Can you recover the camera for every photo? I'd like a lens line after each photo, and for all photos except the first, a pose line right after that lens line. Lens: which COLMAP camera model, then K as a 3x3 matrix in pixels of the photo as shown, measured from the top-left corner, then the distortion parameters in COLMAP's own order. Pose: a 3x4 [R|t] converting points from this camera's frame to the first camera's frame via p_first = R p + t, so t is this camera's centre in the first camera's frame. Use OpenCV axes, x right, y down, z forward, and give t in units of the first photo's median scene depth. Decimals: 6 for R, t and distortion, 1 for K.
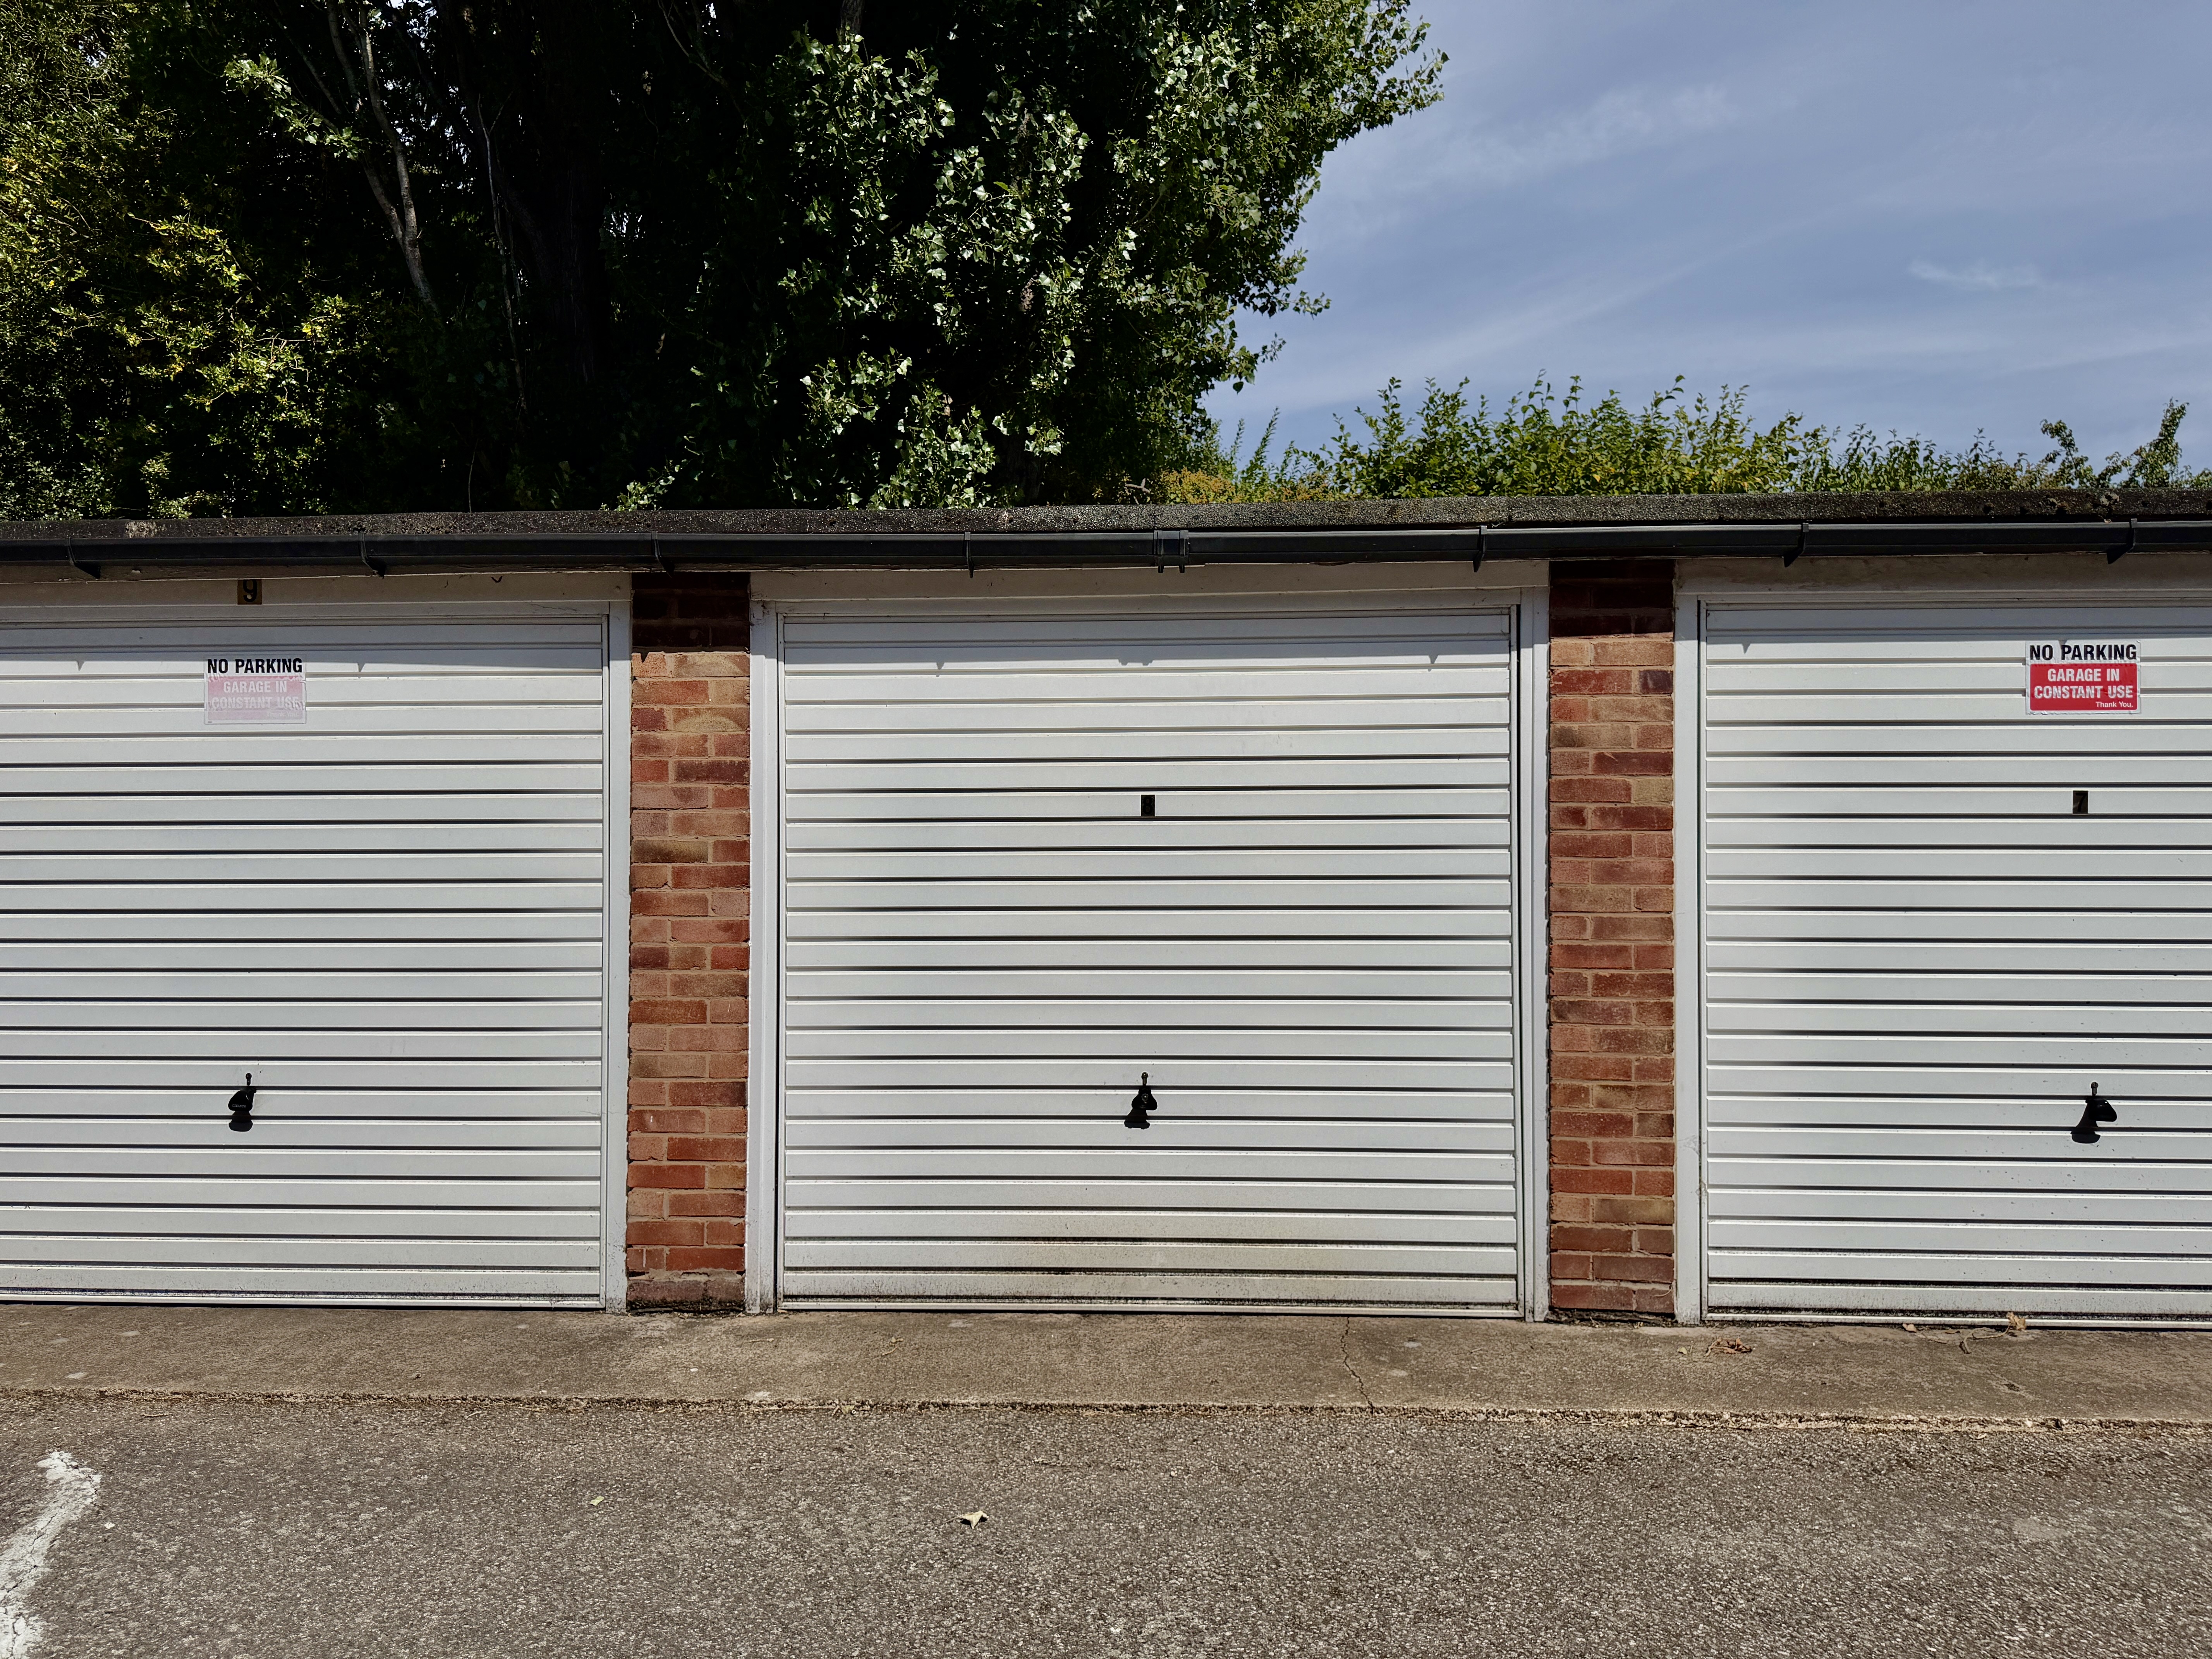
lens RADIAL K [[1571.1, 0, 1106.0], [0, 1571.1, 829.5], [0, 0, 1]] dist [0.083681, -0.121586]
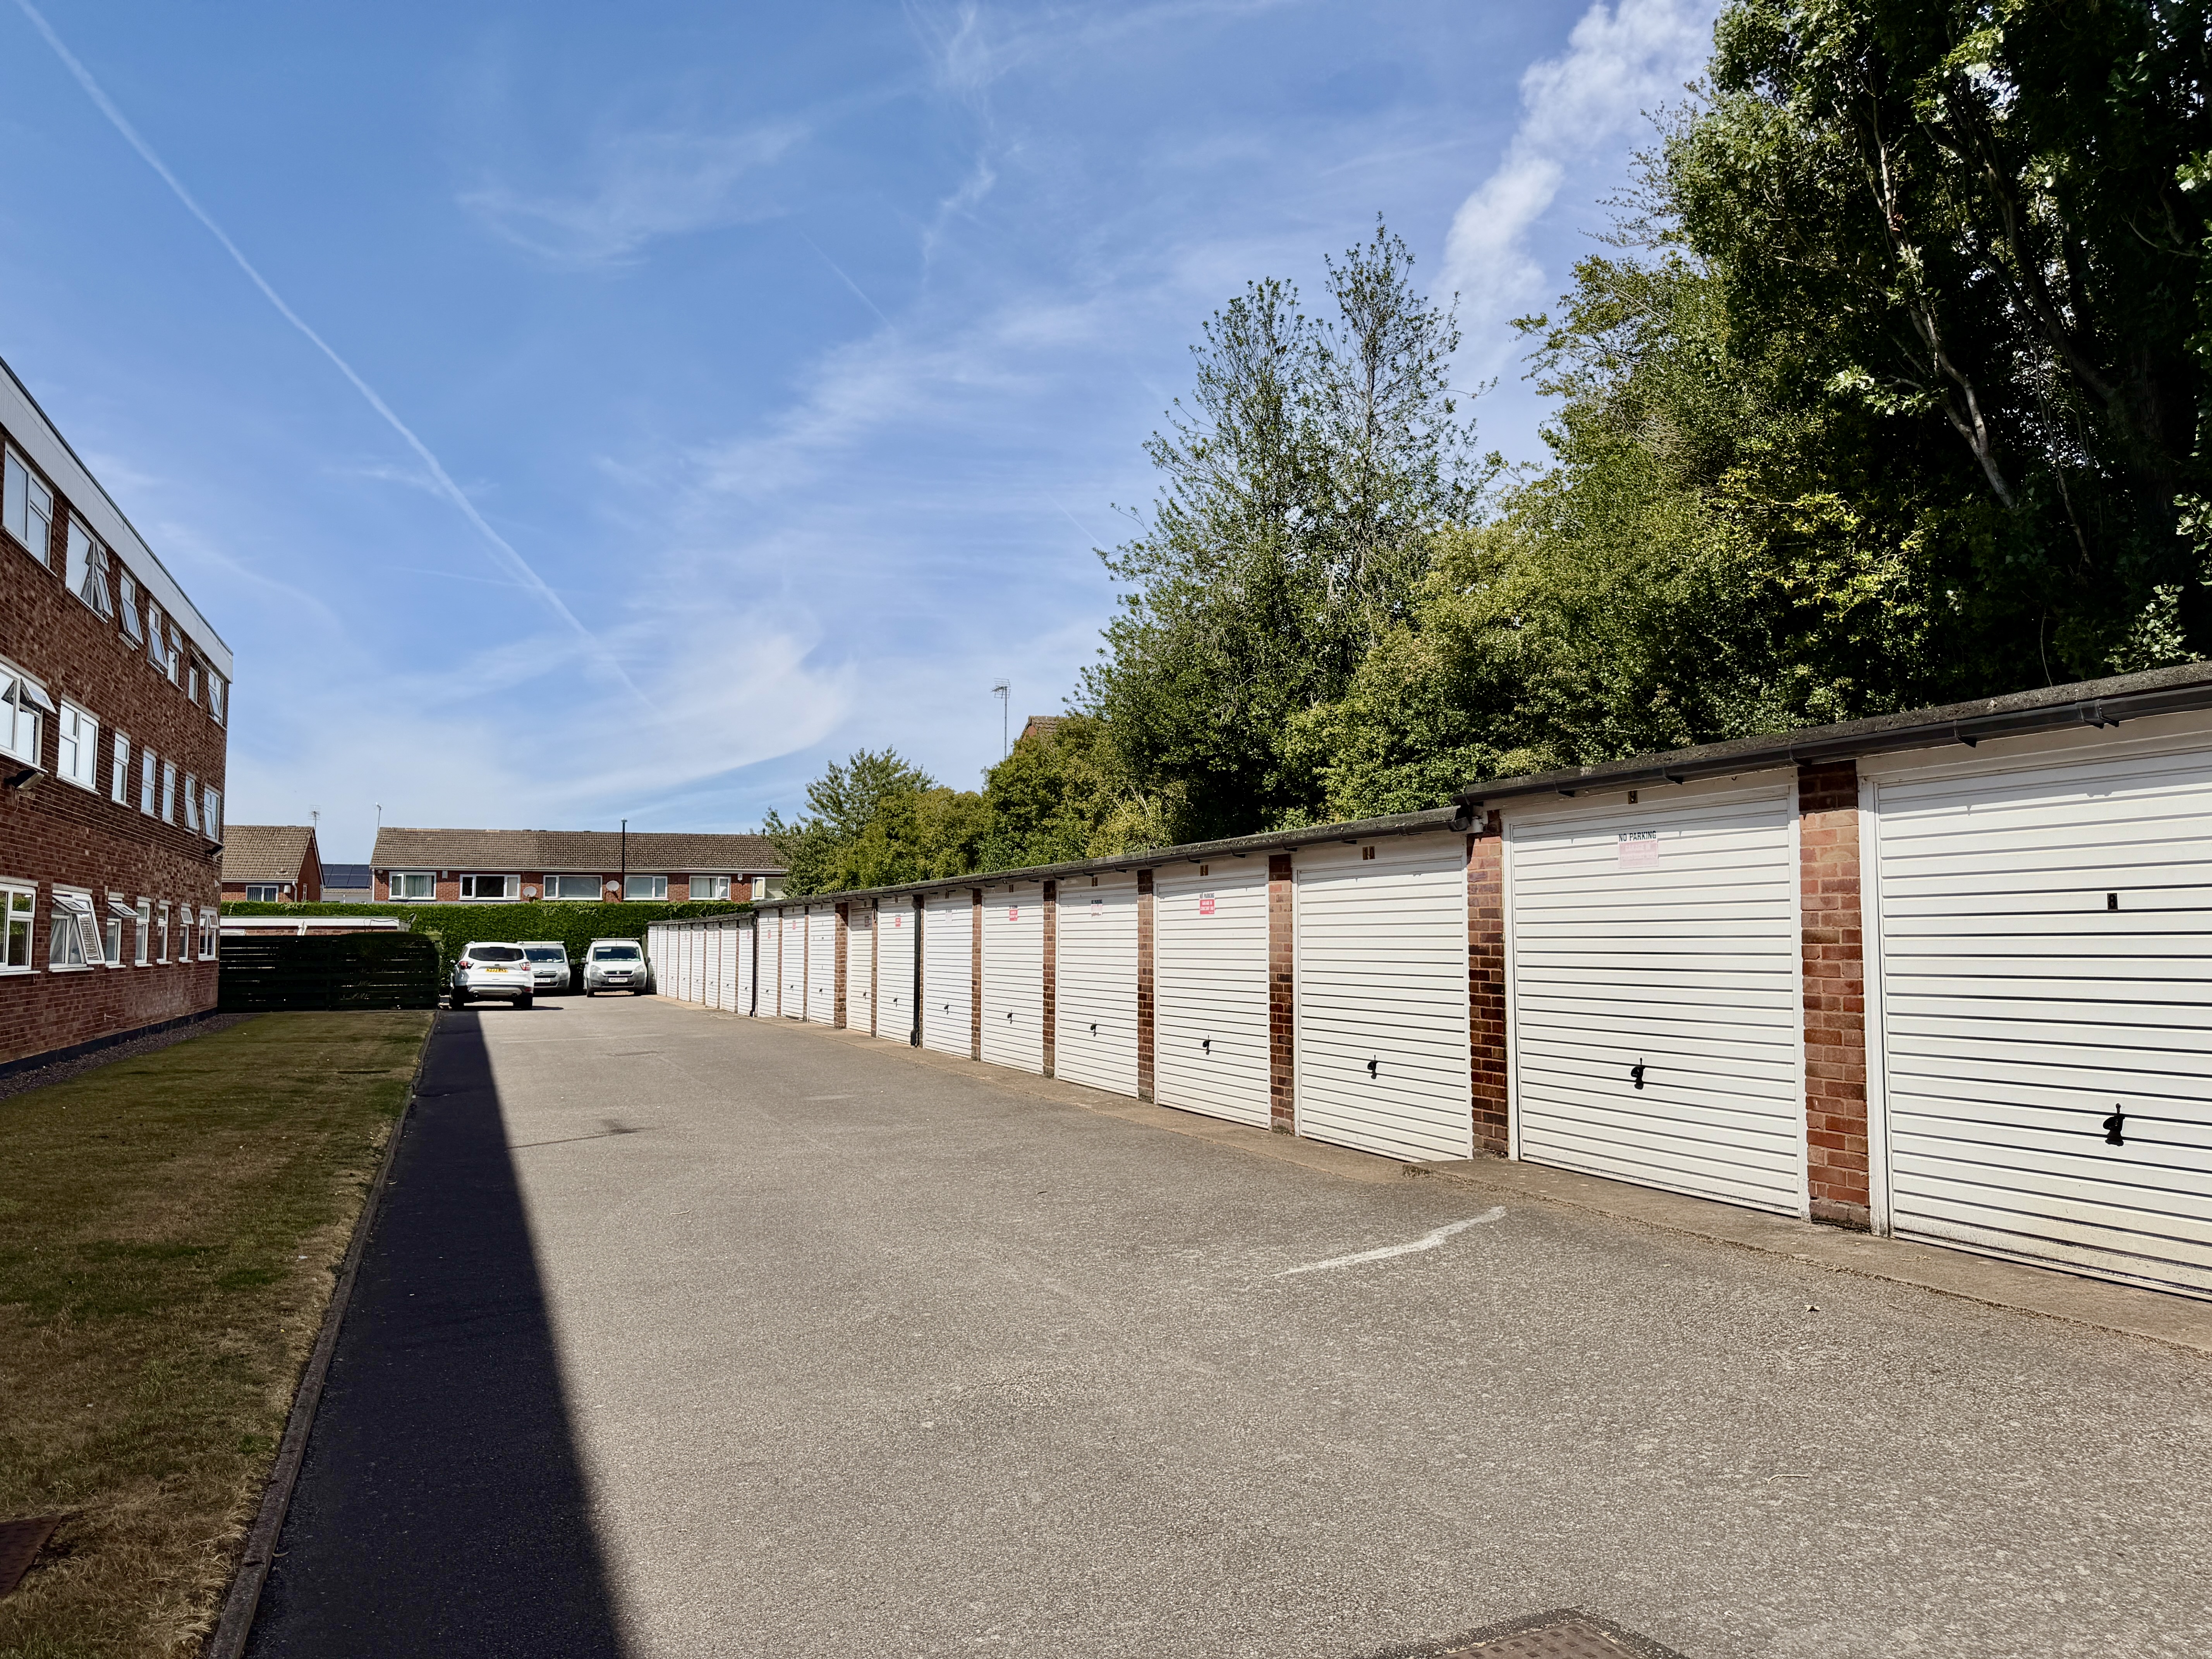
lens RADIAL K [[1571.1, 0, 1106.0], [0, 1571.1, 829.5], [0, 0, 1]] dist [0.083681, -0.121586]
pose [[0.413765, -0.063155, -0.908191, 0.899355], [0.011416, 0.997872, -0.064190, 0.000798], [0.910312, 0.016192, 0.413605, -0.332846]]
